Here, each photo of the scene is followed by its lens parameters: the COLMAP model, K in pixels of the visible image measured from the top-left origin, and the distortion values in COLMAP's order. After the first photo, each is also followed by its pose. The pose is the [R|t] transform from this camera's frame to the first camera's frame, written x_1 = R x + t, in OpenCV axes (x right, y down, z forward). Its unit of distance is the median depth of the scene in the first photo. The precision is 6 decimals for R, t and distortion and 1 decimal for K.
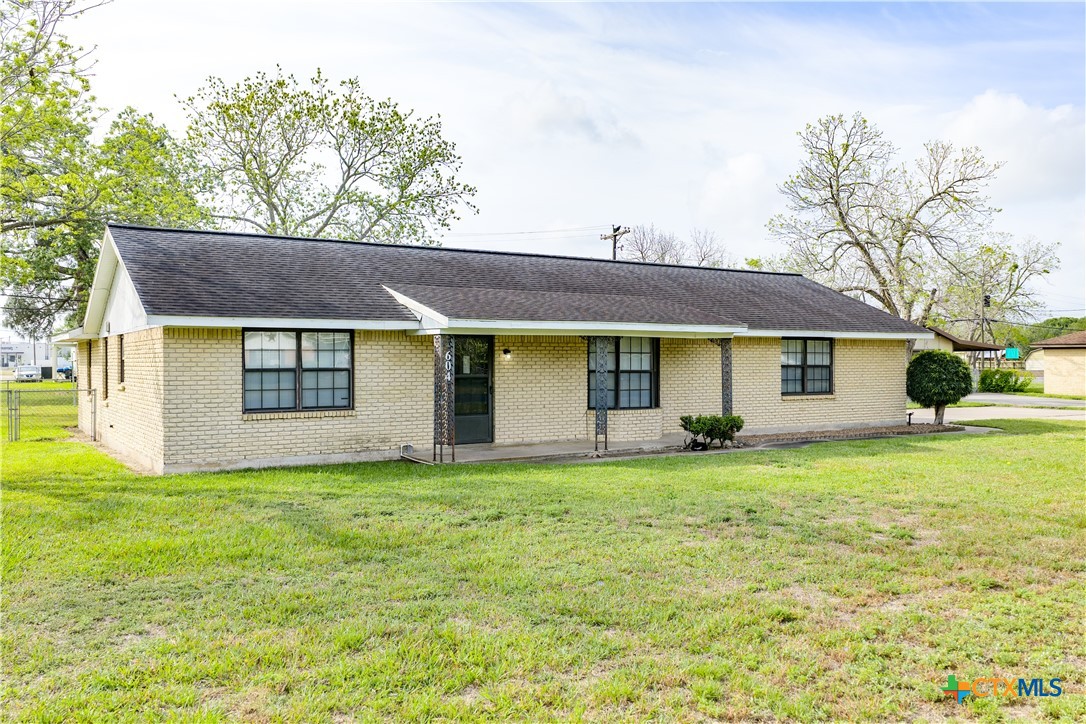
lens RADIAL K [[896.8, 0, 546.1], [0, 896.8, 356.5], [0, 0, 1]] dist [0.020057, -0.029282]
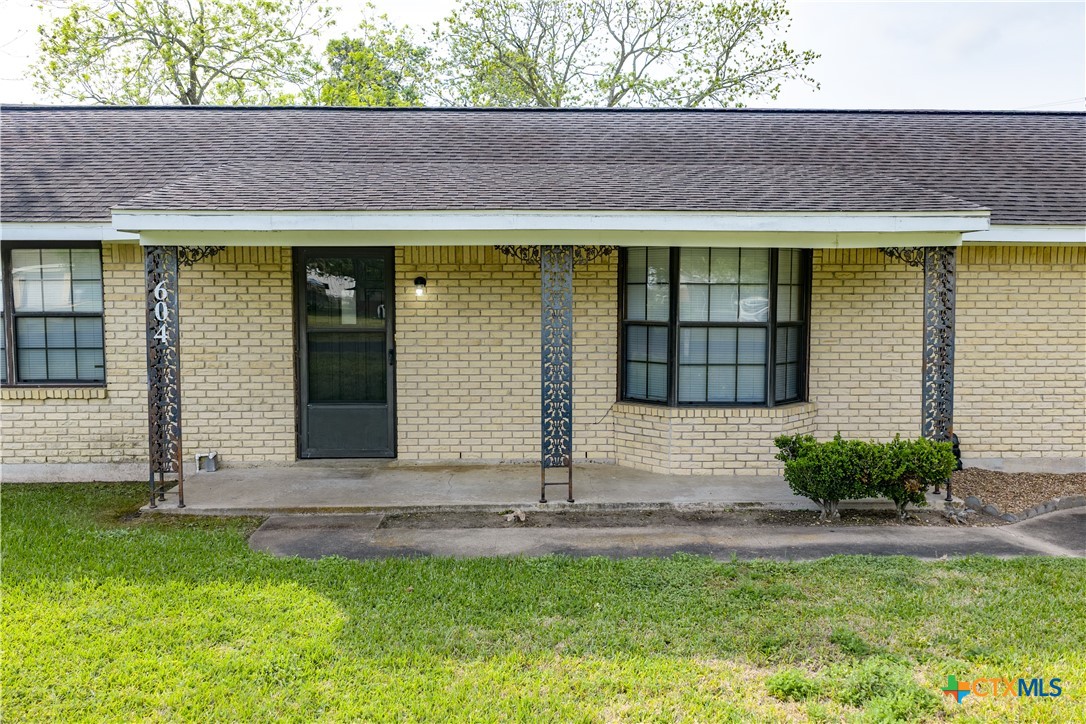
lens RADIAL K [[896.8, 0, 552.6], [0, 896.8, 360.4], [0, 0, 1]] dist [0.020057, -0.029282]
pose [[0.859741, 0.041884, -0.509011, 0.259648], [-0.000959, 0.996762, 0.080398, -0.002053], [0.510730, -0.068633, 0.856997, 0.563402]]
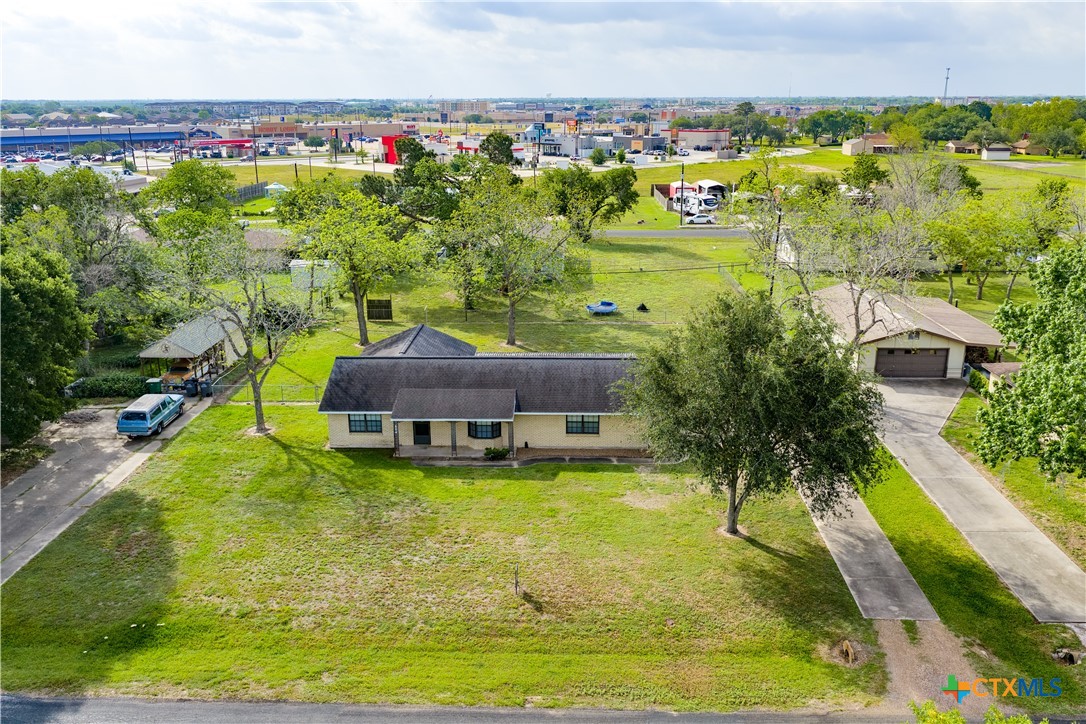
lens RADIAL K [[896.8, 0, 544.8], [0, 896.8, 360.3], [0, 0, 1]] dist [0.020057, -0.029282]
pose [[0.825029, 0.155204, -0.543359, 1.723300], [0.006120, 0.959033, 0.283228, -0.956618], [0.565058, -0.236997, 0.790280, -1.024474]]
